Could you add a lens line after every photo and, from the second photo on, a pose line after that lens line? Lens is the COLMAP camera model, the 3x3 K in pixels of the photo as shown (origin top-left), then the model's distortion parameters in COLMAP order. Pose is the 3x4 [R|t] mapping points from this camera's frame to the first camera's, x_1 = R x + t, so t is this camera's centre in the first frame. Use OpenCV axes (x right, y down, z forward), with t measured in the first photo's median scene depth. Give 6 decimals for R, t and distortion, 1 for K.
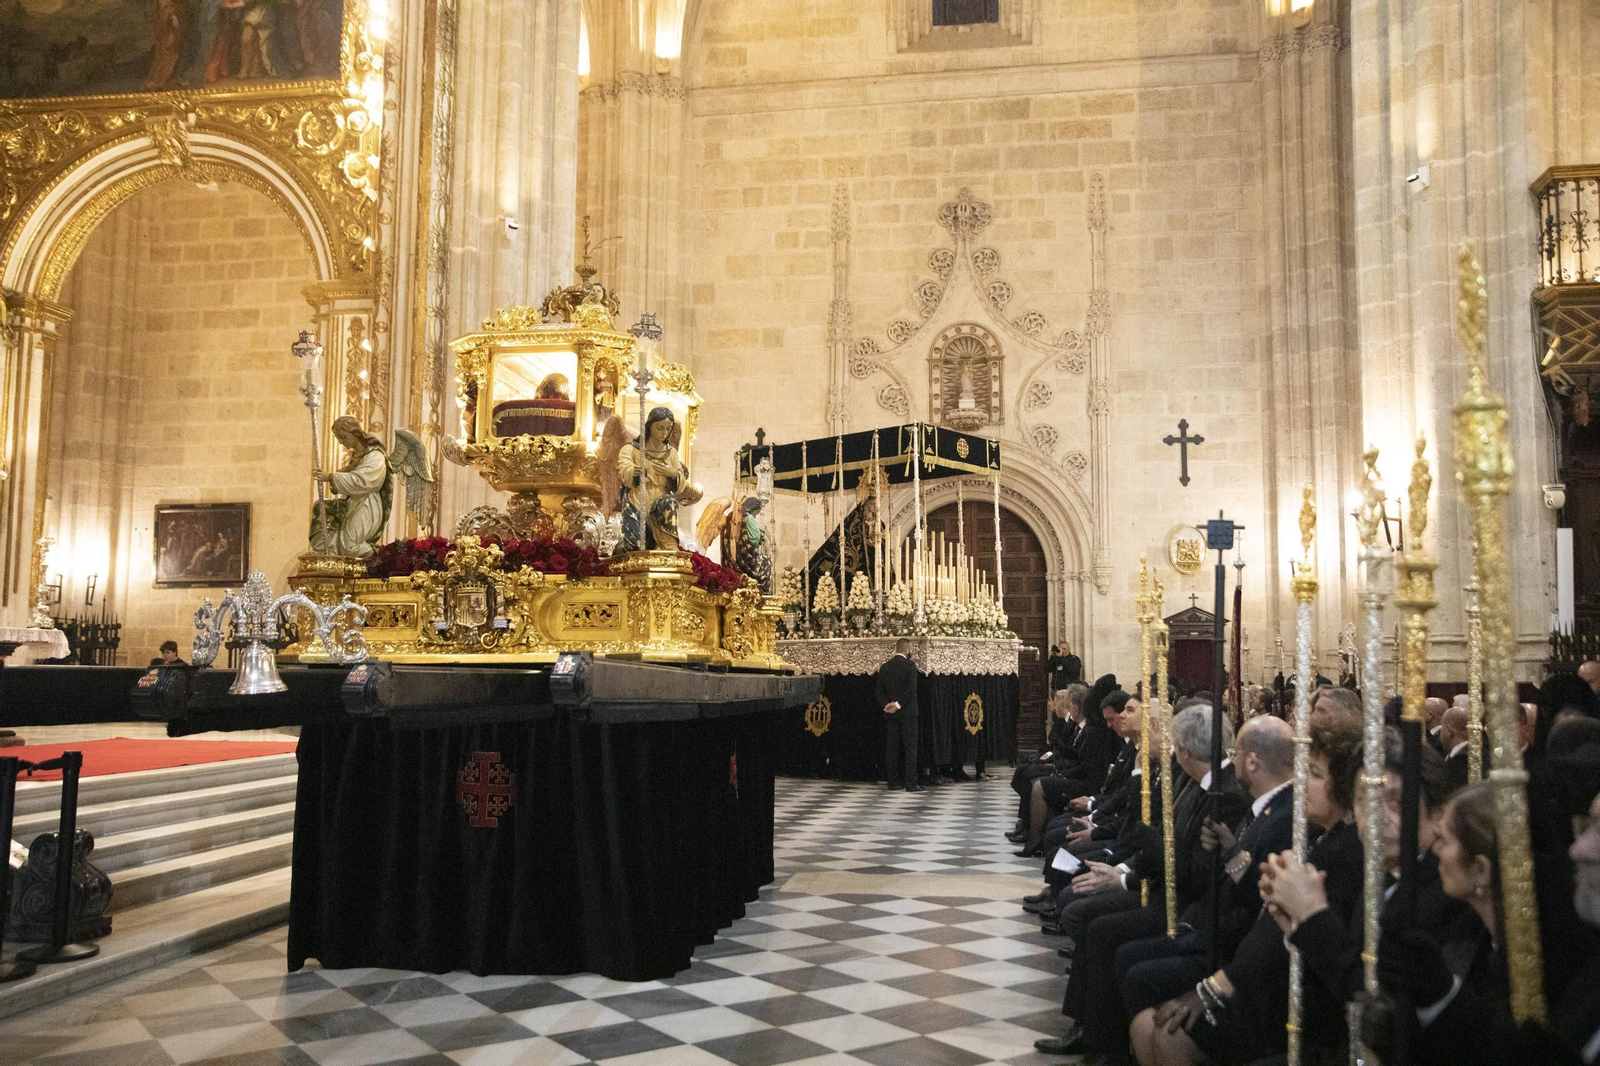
lens RADIAL K [[1355.1, 0, 809.4], [0, 1355.1, 516.9], [0, 0, 1]] dist [-0.007929, 0.064525]
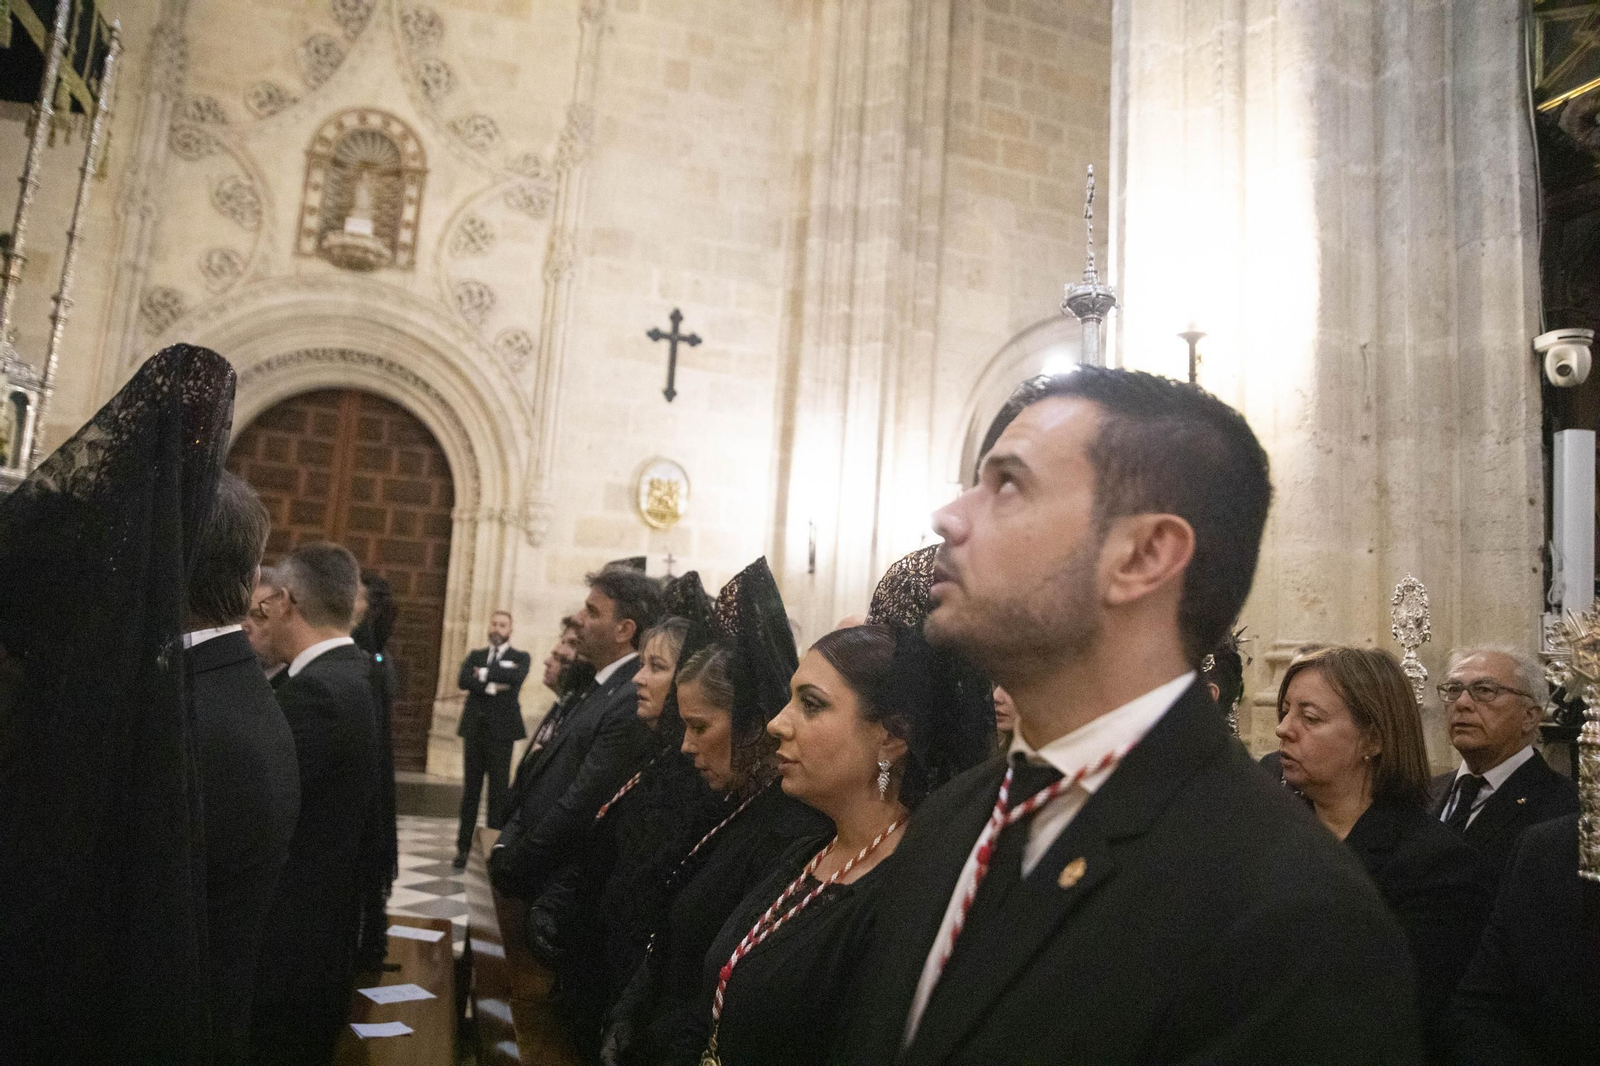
lens RADIAL K [[1117.3, 0, 796.2], [0, 1117.3, 532.8], [0, 0, 1]] dist [-0.105469, 0.048249]
pose [[0.896446, 0.107401, 0.429942, 0.097187], [-0.111365, 0.993650, -0.016015, 0.044969], [-0.428932, -0.033524, 0.902714, 0.453895]]
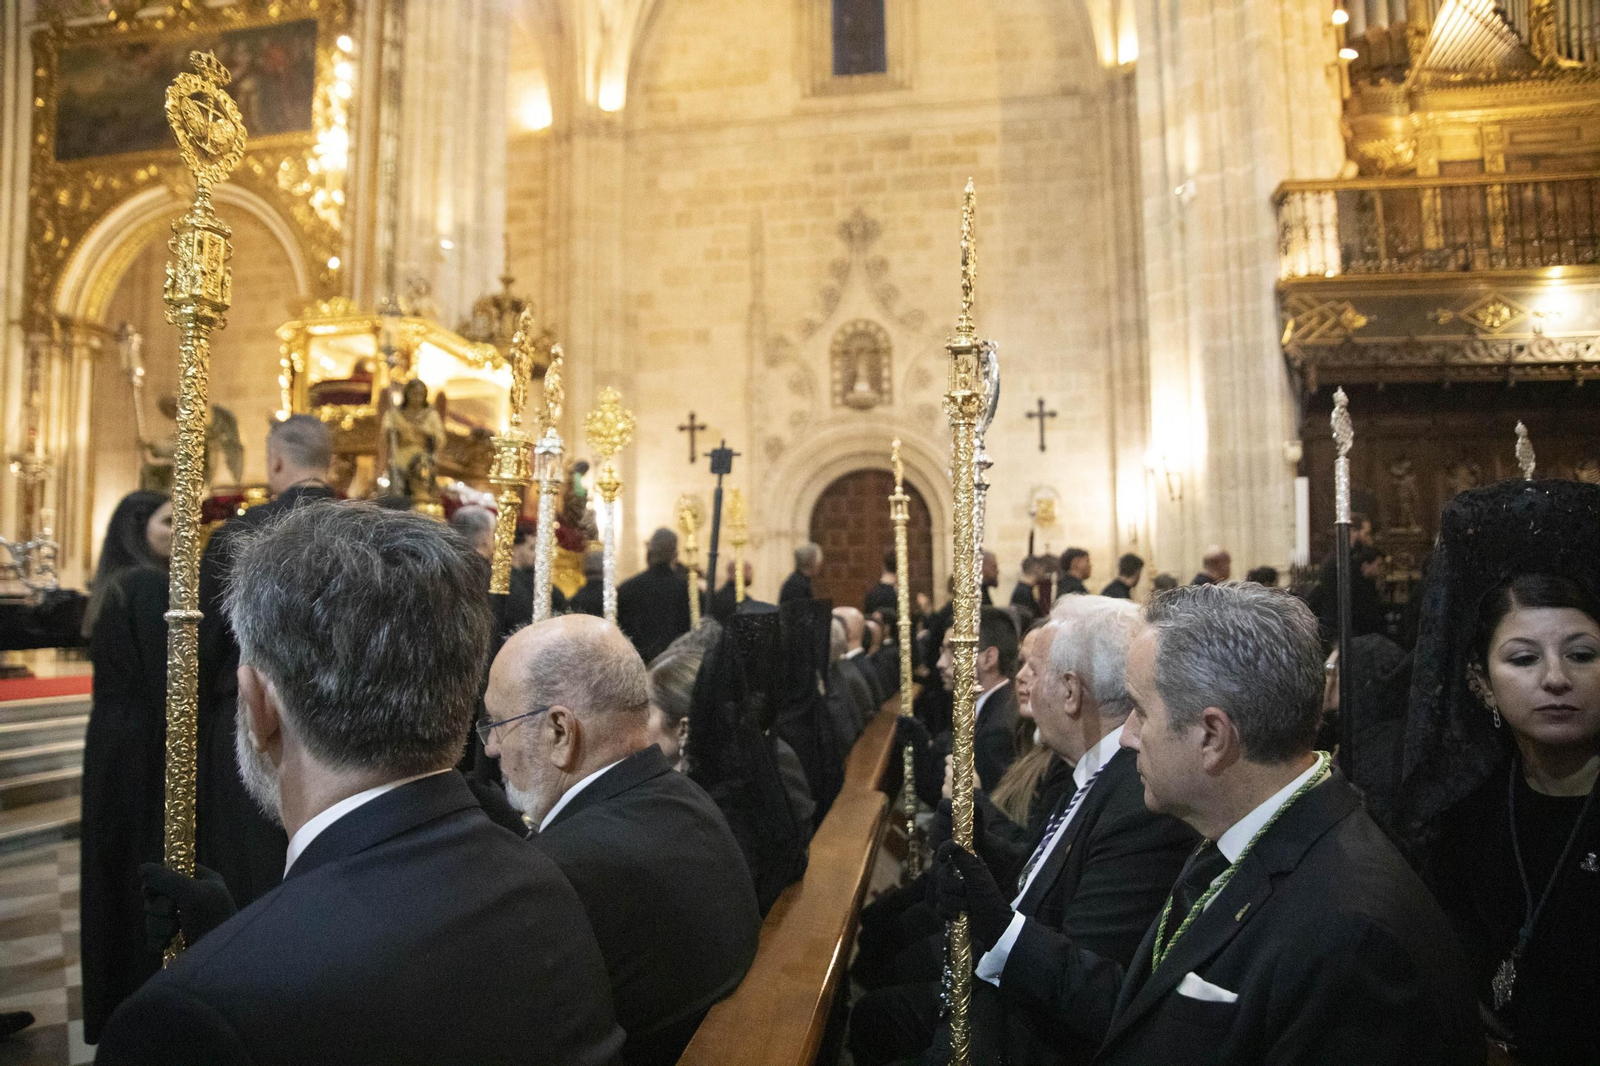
lens RADIAL K [[1117.3, 0, 808.1], [0, 1117.3, 511.6], [0, 0, 1]] dist [-0.105469, 0.048249]
pose [[0.999809, -0.019508, 0.001411, 0.066610], [0.019479, 0.999645, 0.018200, 0.006983], [-0.001765, -0.018169, 0.999833, 0.015207]]
